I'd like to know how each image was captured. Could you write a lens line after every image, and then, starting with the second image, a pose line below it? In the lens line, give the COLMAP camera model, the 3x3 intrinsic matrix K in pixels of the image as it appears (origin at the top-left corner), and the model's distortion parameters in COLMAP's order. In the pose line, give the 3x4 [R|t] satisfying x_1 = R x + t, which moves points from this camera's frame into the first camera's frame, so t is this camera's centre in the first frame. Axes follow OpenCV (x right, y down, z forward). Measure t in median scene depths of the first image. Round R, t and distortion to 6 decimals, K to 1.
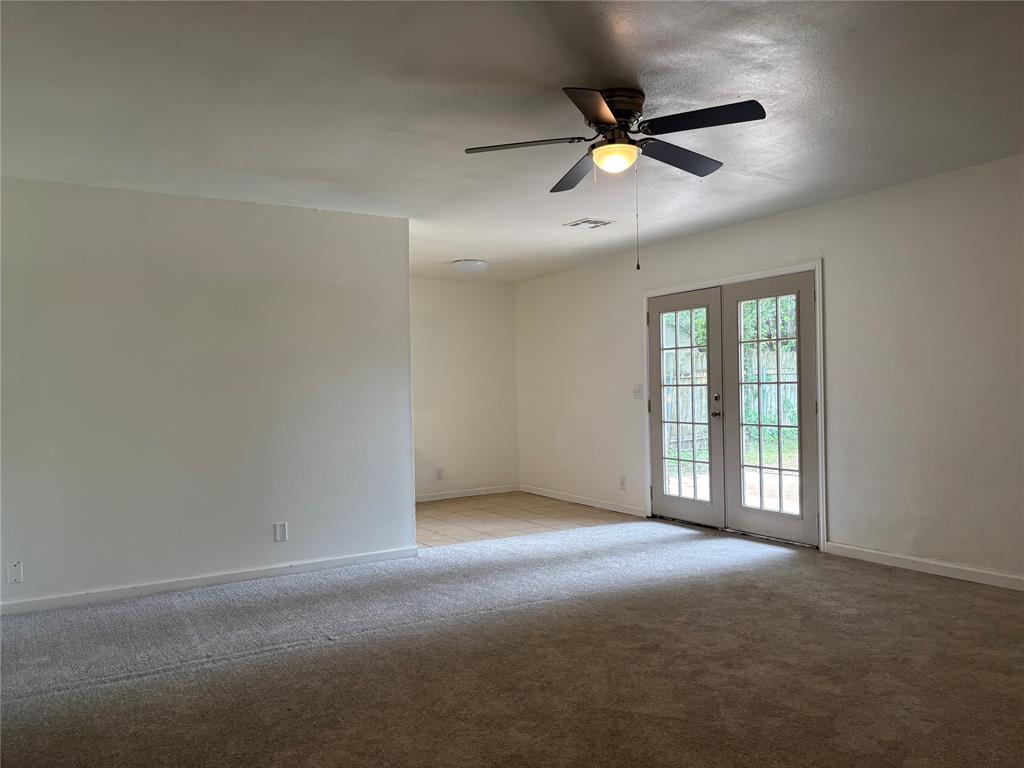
lens RADIAL K [[779.7, 0, 512.0], [0, 779.7, 384.0], [0, 0, 1]] dist [0.047865, -0.048083]
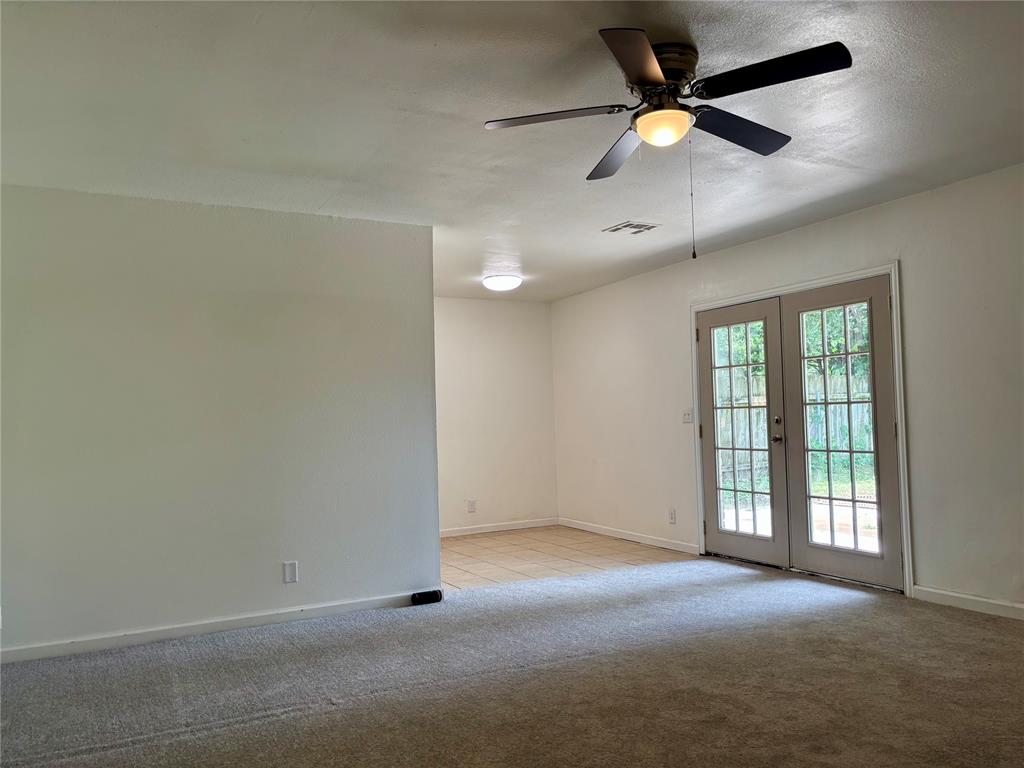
lens RADIAL K [[779.7, 0, 512.0], [0, 779.7, 384.0], [0, 0, 1]] dist [0.047865, -0.048083]
pose [[0.998589, -0.009736, -0.052197, 0.008783], [0.007667, 0.999182, -0.039695, 0.013342], [0.052541, 0.039239, 0.997848, 0.129753]]
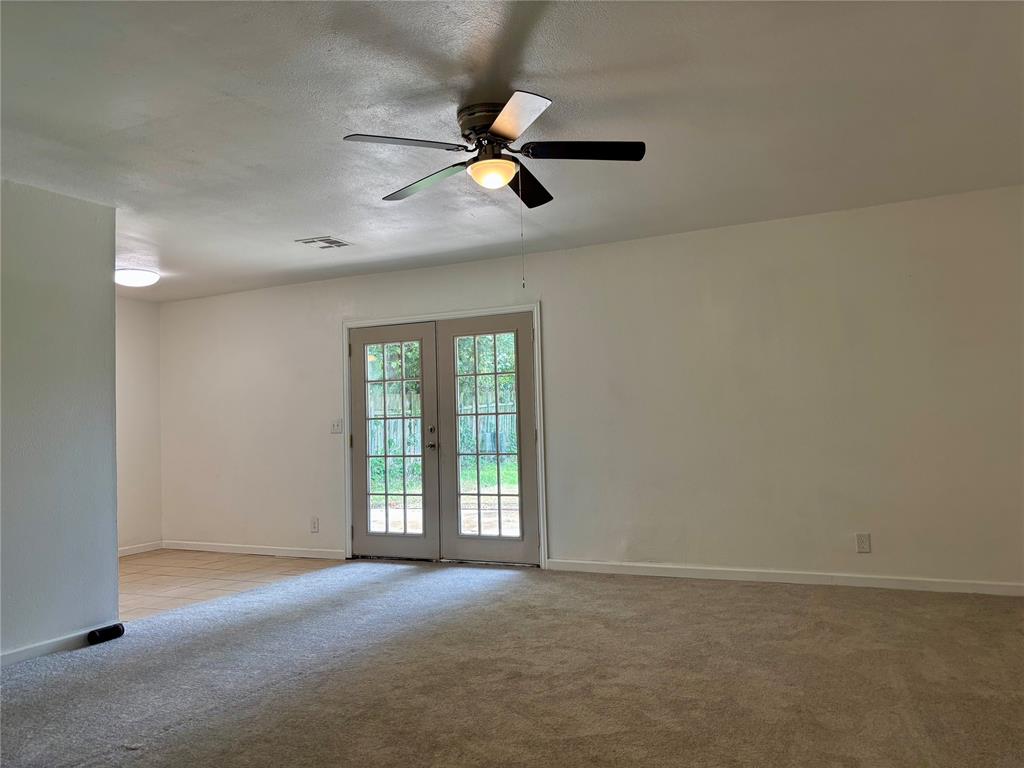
lens RADIAL K [[779.7, 0, 512.0], [0, 779.7, 384.0], [0, 0, 1]] dist [0.047865, -0.048083]
pose [[0.829879, 0.024831, 0.557391, -0.313007], [0.008929, 0.998290, -0.057766, 0.025725], [-0.557873, 0.052916, 0.828238, 0.147919]]
